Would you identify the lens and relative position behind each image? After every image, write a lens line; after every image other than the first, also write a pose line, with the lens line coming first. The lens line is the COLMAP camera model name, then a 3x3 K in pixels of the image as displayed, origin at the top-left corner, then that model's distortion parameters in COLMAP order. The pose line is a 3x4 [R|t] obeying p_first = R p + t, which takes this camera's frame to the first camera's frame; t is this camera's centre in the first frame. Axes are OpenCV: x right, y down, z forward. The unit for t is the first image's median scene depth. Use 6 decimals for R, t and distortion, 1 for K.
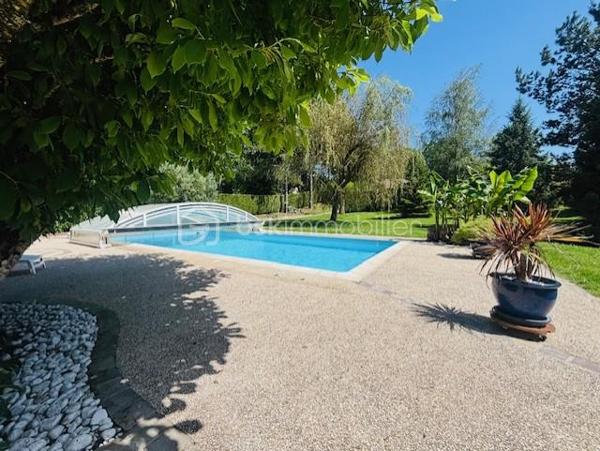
lens RADIAL K [[267.1, 0, 292.1], [0, 267.1, 223.1], [0, 0, 1]] dist [0.001772, 0.000050]
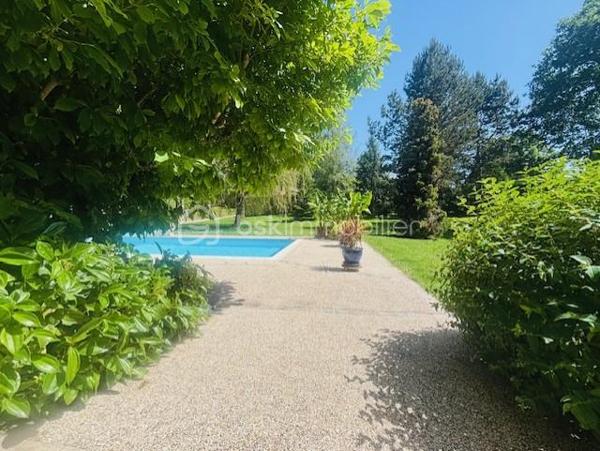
lens RADIAL K [[264.2, 0, 299.2], [0, 264.2, 225.5], [0, 0, 1]] dist [0.000553, 0.000022]
pose [[0.914752, -0.016410, 0.403683, -0.080731], [0.016548, 0.999858, 0.003149, -0.002975], [-0.403677, 0.003800, 0.914894, -0.150619]]
